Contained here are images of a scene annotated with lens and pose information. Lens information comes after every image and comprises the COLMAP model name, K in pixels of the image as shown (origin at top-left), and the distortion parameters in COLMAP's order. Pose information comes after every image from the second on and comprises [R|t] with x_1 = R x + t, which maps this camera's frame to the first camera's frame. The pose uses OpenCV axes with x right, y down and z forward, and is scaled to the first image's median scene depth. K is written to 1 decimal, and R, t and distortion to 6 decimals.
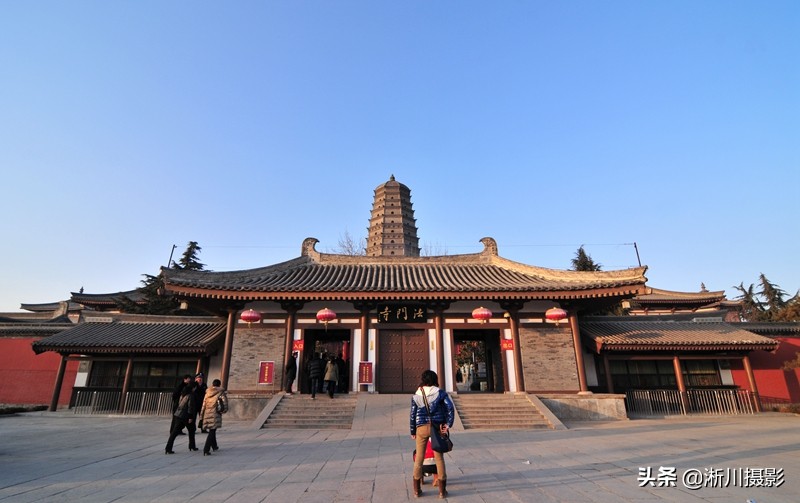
lens RADIAL K [[351.6, 0, 398.8], [0, 351.6, 256.1], [0, 0, 1]] dist [-0.011804, -0.000416]
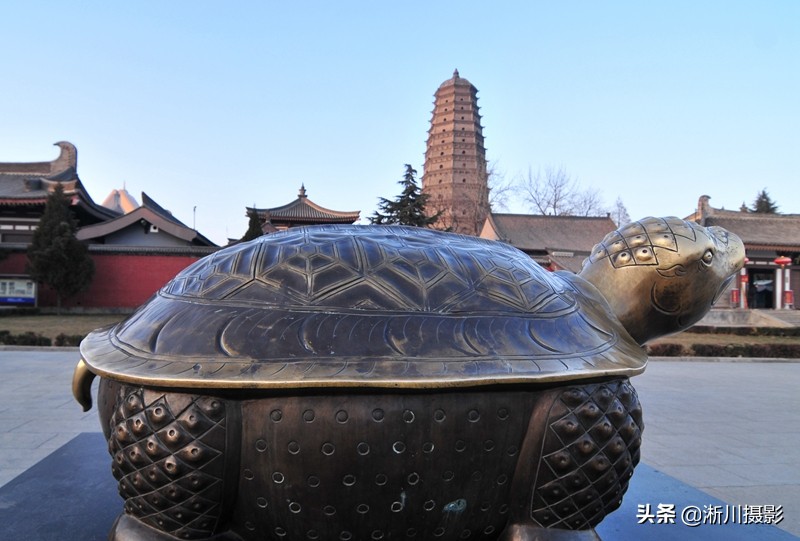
lens RADIAL K [[398.4, 0, 398.7], [0, 398.4, 272.4], [0, 0, 1]] dist [-0.017142, -0.000181]
pose [[0.995688, 0.023927, 0.089624, -1.828978], [-0.048323, 0.958504, 0.280952, -0.163575], [-0.079183, -0.284072, 0.955528, -0.452555]]
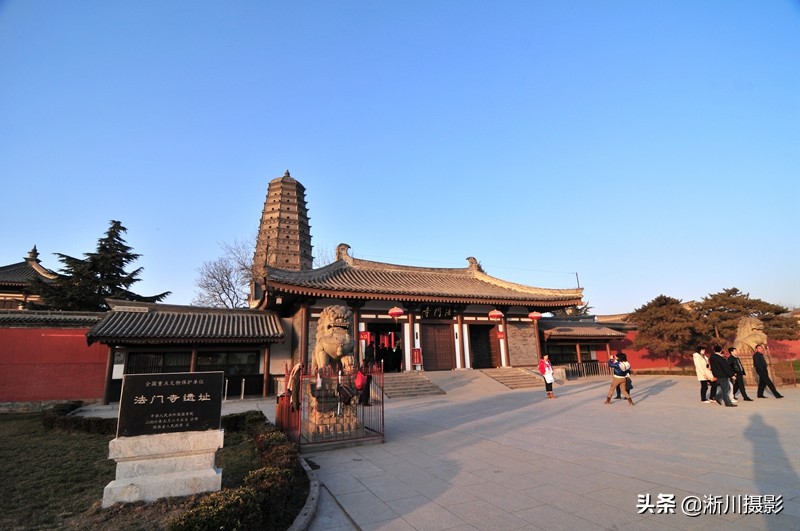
lens RADIAL K [[326.3, 0, 384.5], [0, 326.3, 281.5], [0, 0, 1]] dist [-0.003154, -0.000320]
pose [[0.930091, 0.061532, 0.362140, -0.620658], [-0.092249, 0.993402, 0.068133, -0.017831], [-0.355558, -0.096777, 0.929630, -0.065128]]
